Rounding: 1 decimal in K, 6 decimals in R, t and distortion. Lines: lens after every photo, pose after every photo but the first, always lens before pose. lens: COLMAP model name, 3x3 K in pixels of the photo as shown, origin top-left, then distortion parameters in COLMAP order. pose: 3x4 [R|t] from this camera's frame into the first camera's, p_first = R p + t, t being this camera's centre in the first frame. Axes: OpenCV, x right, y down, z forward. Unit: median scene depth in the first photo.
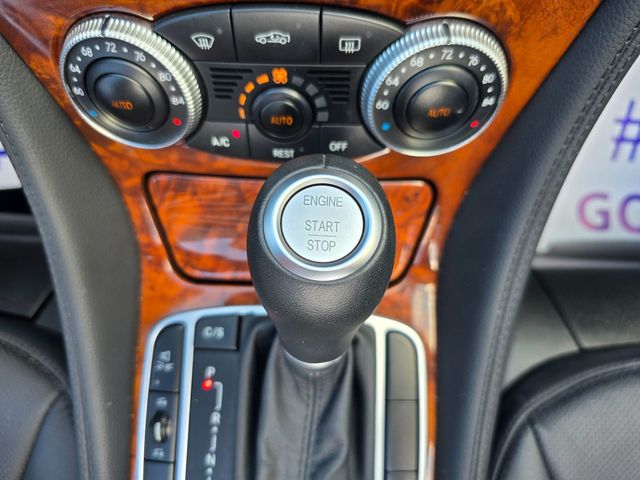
lens RADIAL K [[459.1, 0, 320.1], [0, 459.1, 239.8], [0, 0, 1]] dist [-0.037113, -0.002580]
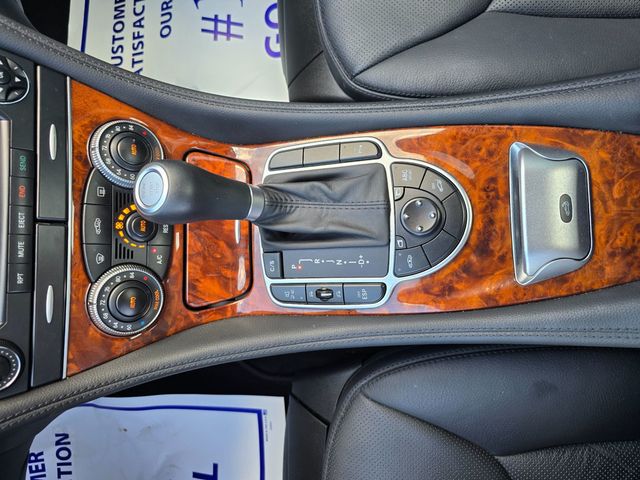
lens RADIAL K [[436.4, 0, 320.9], [0, 436.4, 239.2], [0, 0, 1]] dist [0.049026, -0.039578]
pose [[-0.049542, -0.994353, 0.093854, -0.377837], [0.977827, -0.067432, -0.198261, 0.925604], [0.203470, 0.081951, 0.975645, -0.769002]]
